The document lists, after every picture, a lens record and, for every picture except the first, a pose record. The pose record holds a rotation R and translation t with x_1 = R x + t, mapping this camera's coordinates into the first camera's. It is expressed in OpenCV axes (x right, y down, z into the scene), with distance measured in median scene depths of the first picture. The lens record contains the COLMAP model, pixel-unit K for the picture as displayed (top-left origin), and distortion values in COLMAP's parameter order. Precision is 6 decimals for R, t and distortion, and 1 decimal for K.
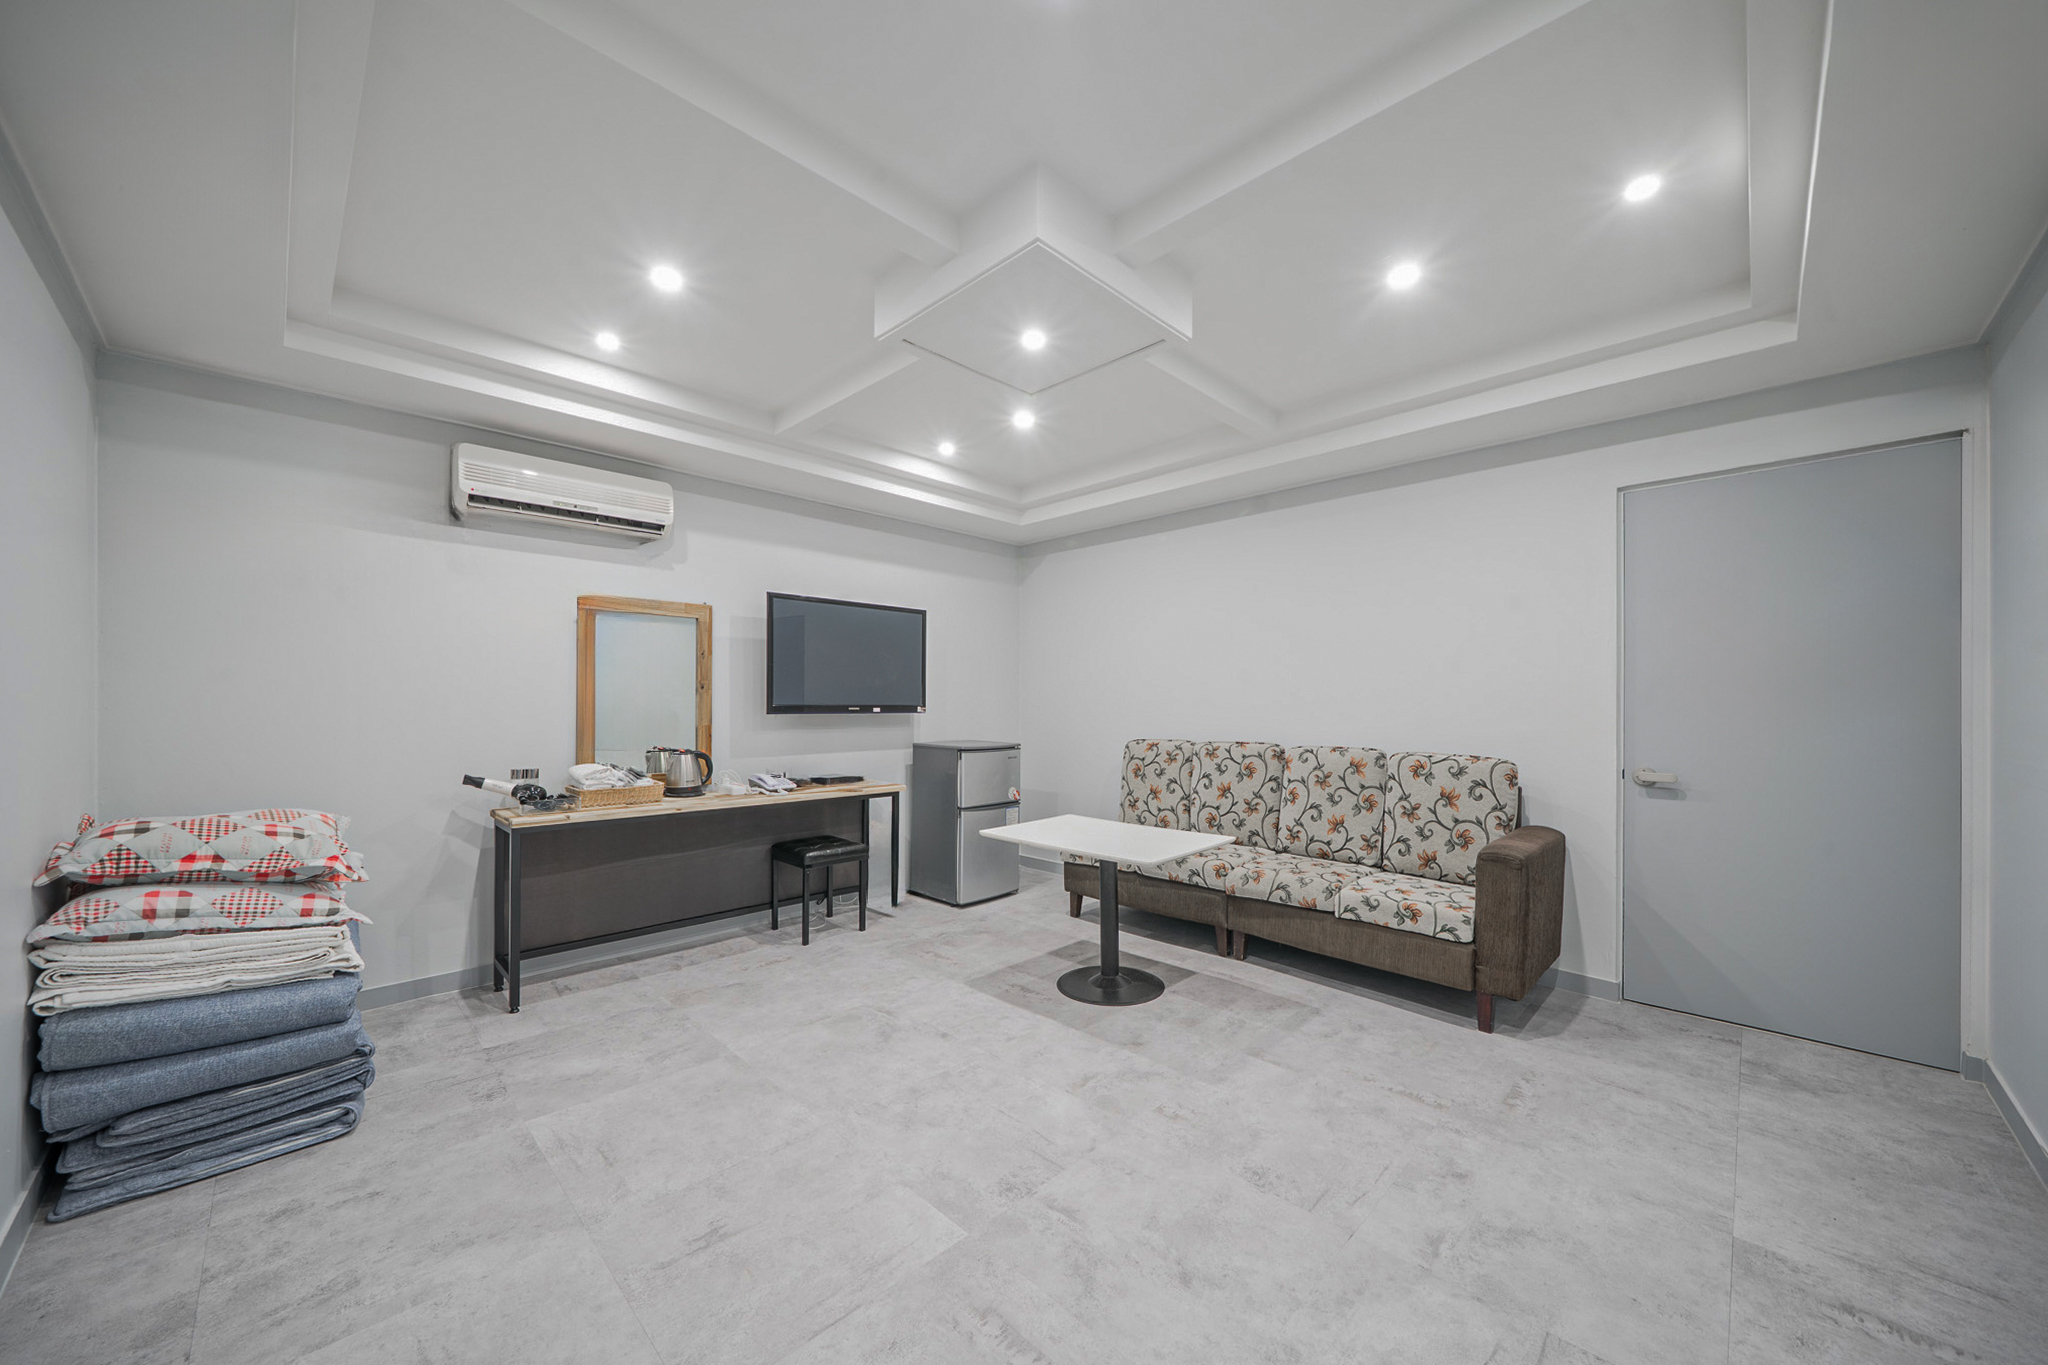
lens RADIAL K [[736.7, 0, 1024.0], [0, 736.7, 682.5], [0, 0, 1]] dist [-0.001652, -0.000007]
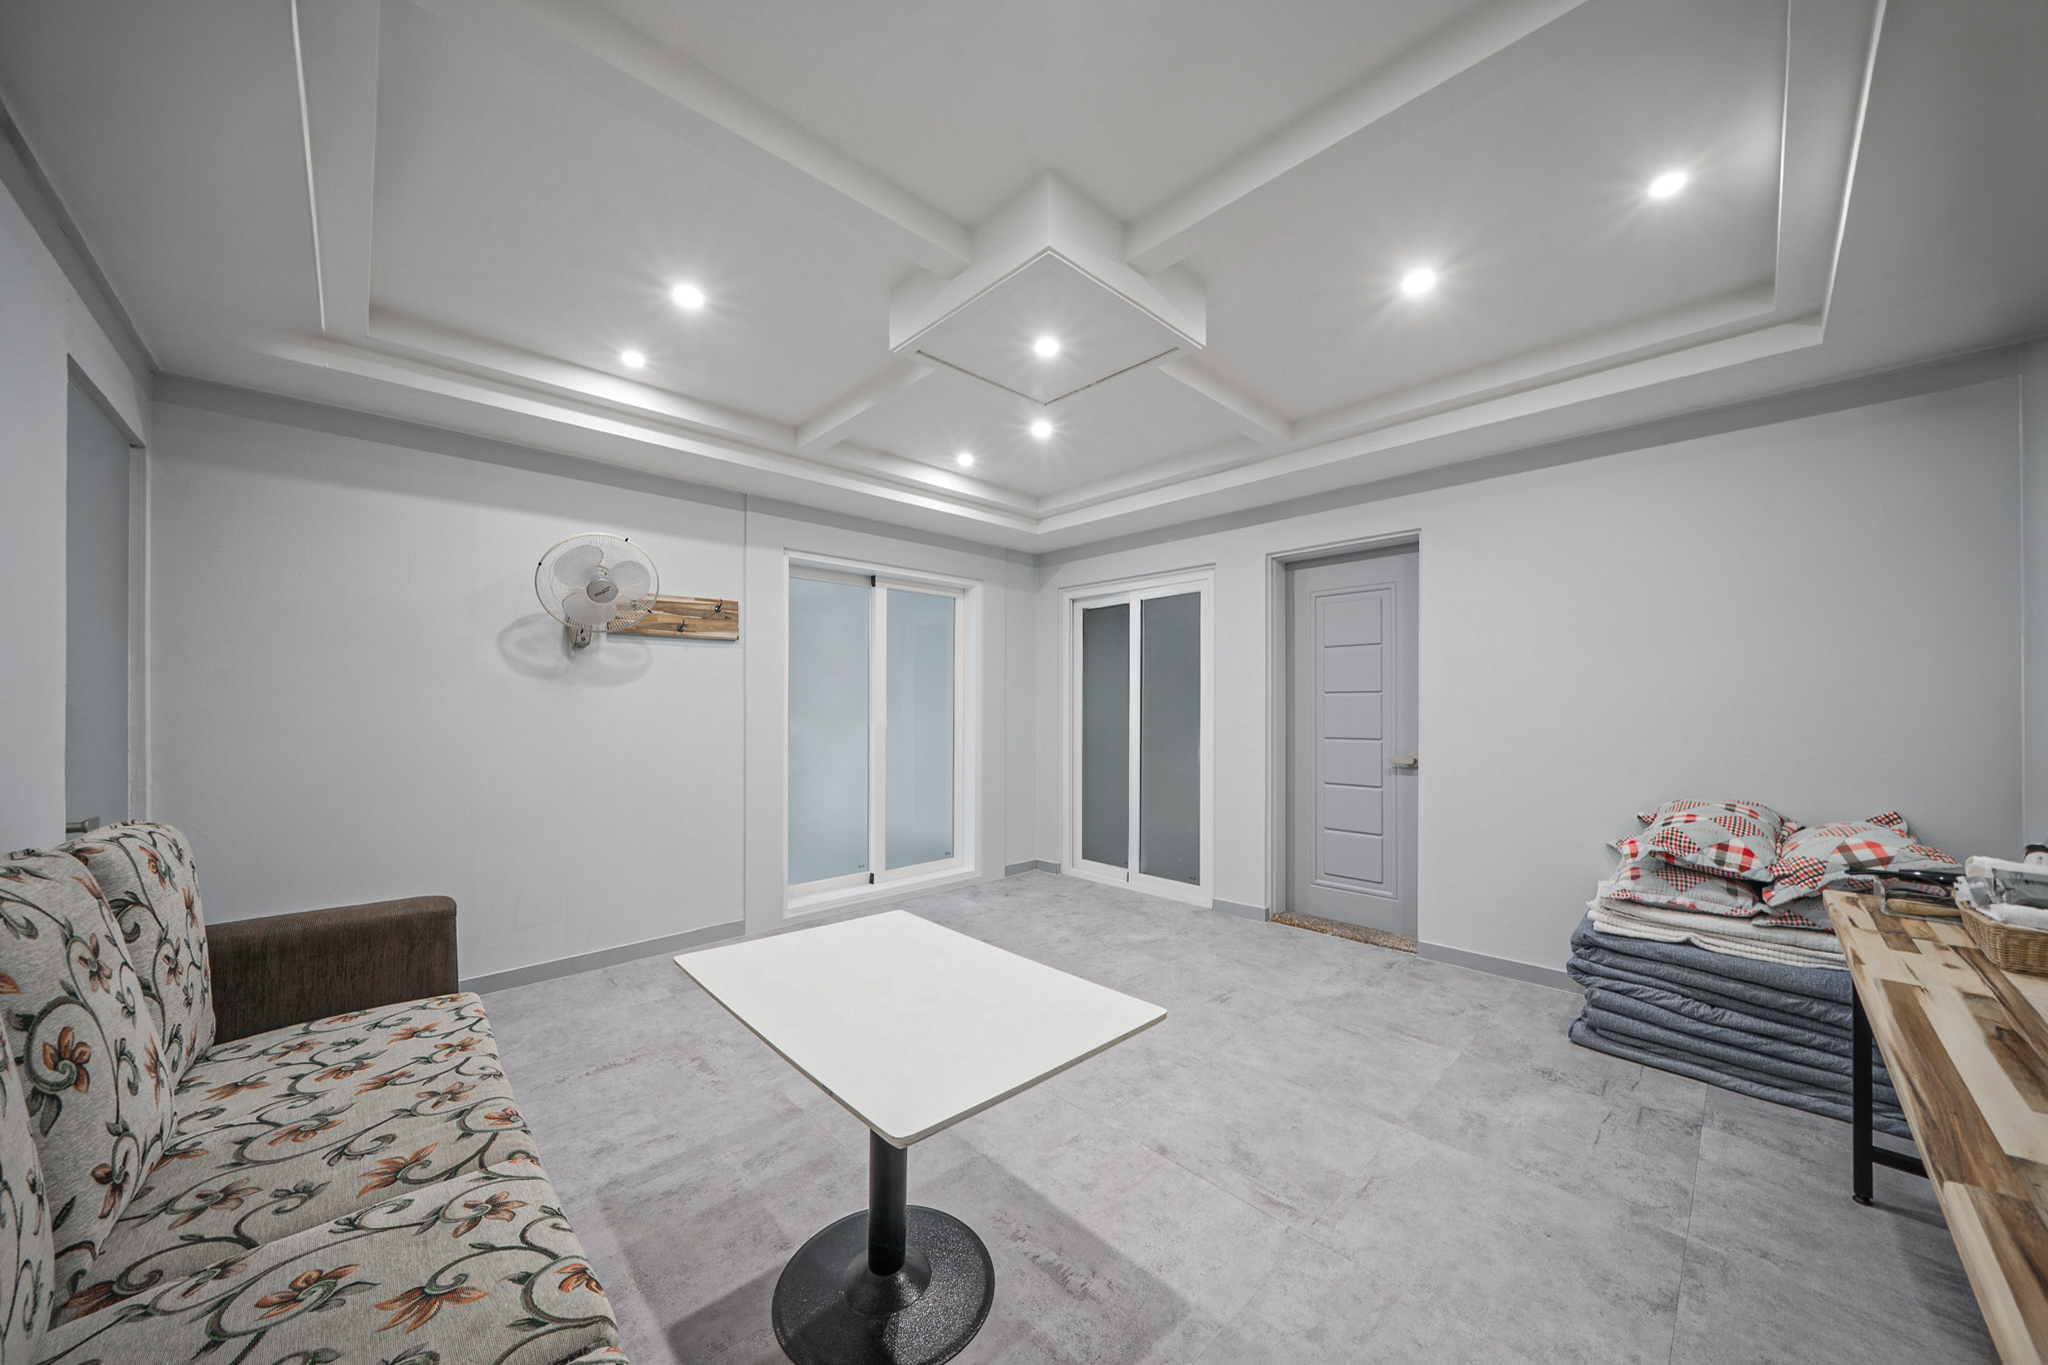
lens RADIAL K [[706.8, 0, 1024.0], [0, 706.8, 682.5], [0, 0, 1]] dist [-0.006746, 0.000087]
pose [[-0.999591, -0.001160, 0.028591, 0.015490], [-0.002972, 0.997982, -0.063431, 0.048932], [-0.028460, -0.063490, -0.997577, 1.918172]]
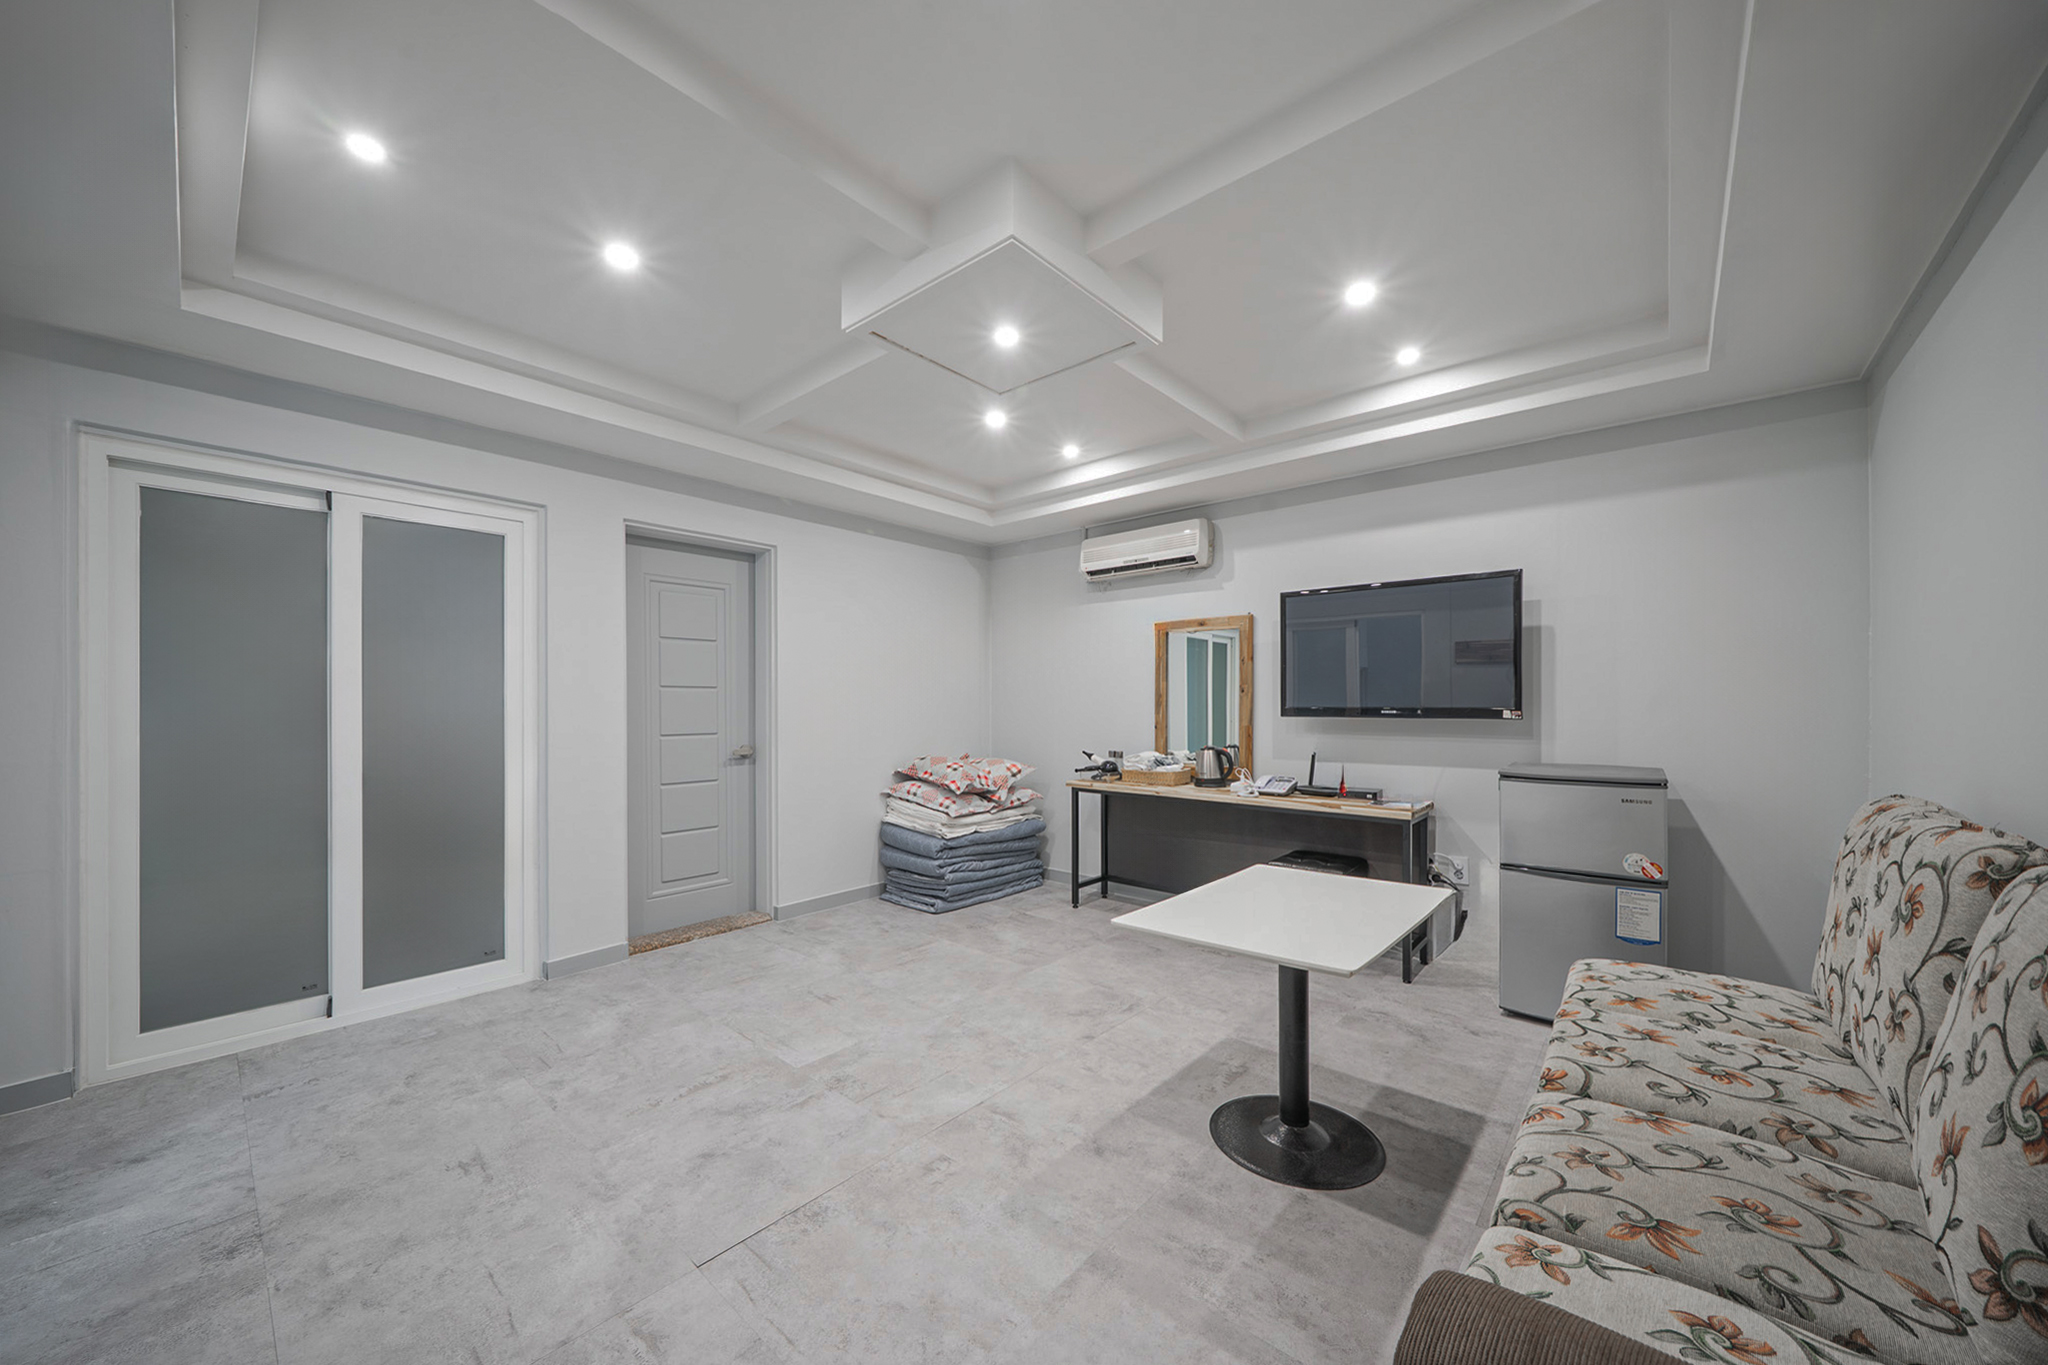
lens RADIAL K [[736.7, 0, 1024.0], [0, 736.7, 682.5], [0, 0, 1]] dist [-0.001652, -0.000007]
pose [[0.064113, -0.031984, -0.997430, 0.980948], [0.028569, 0.999135, -0.030202, 0.027476], [0.997534, -0.026560, 0.064972, 0.938130]]
